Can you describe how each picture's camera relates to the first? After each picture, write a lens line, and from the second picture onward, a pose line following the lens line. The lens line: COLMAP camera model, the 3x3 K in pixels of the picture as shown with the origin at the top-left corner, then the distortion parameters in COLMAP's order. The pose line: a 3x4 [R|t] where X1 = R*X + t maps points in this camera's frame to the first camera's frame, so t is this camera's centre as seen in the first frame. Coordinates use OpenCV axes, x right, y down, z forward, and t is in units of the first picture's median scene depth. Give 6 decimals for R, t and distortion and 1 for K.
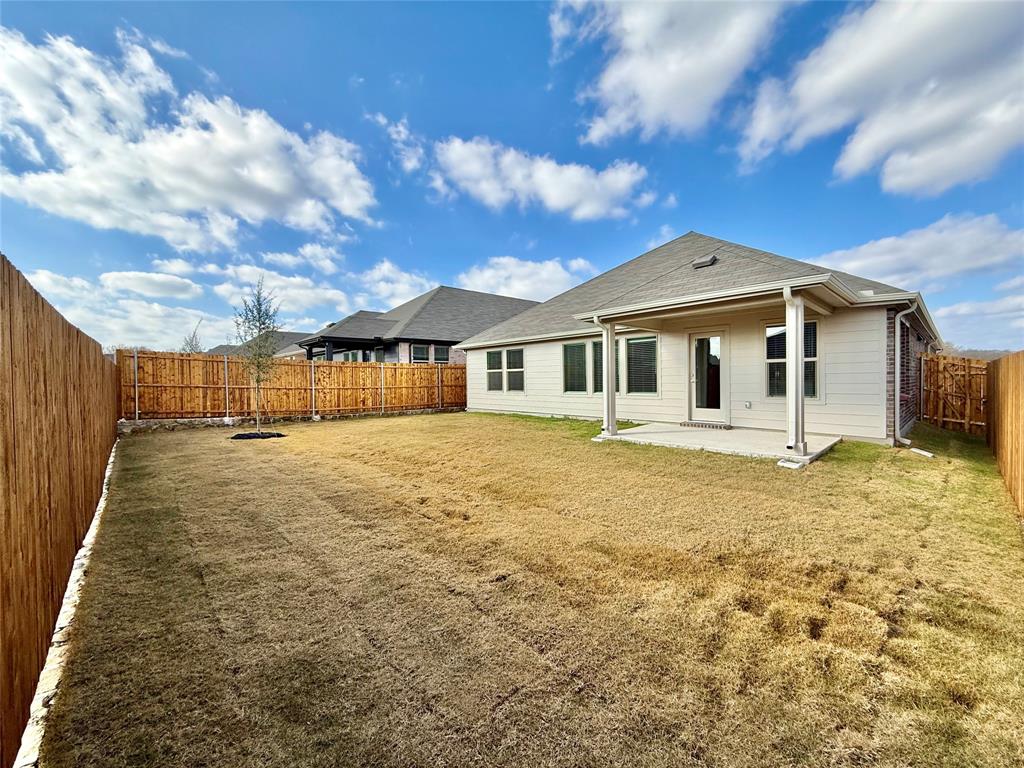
lens RADIAL K [[411.5, 0, 512.0], [0, 411.5, 384.0], [0, 0, 1]] dist [-0.001155, -0.000214]
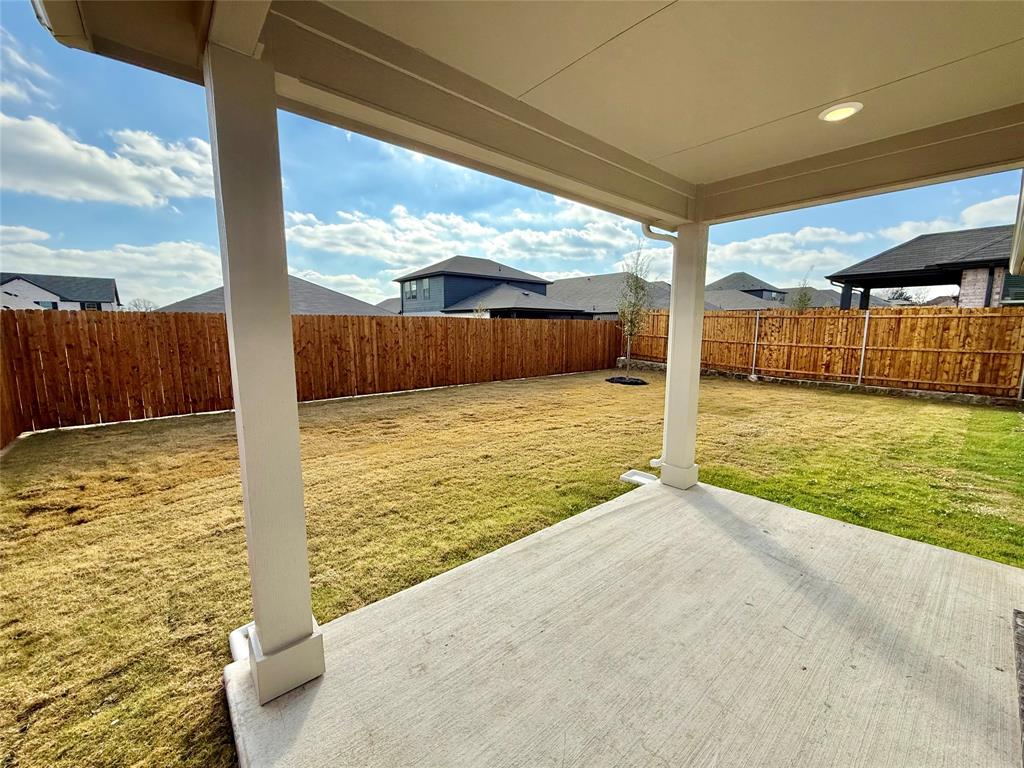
lens RADIAL K [[411.5, 0, 512.0], [0, 411.5, 384.0], [0, 0, 1]] dist [-0.001155, -0.000214]
pose [[-0.041399, 0.149316, -0.987922, 0.382703], [-0.016845, 0.988525, 0.150113, -0.025203], [0.999001, 0.022856, -0.038408, 0.474267]]
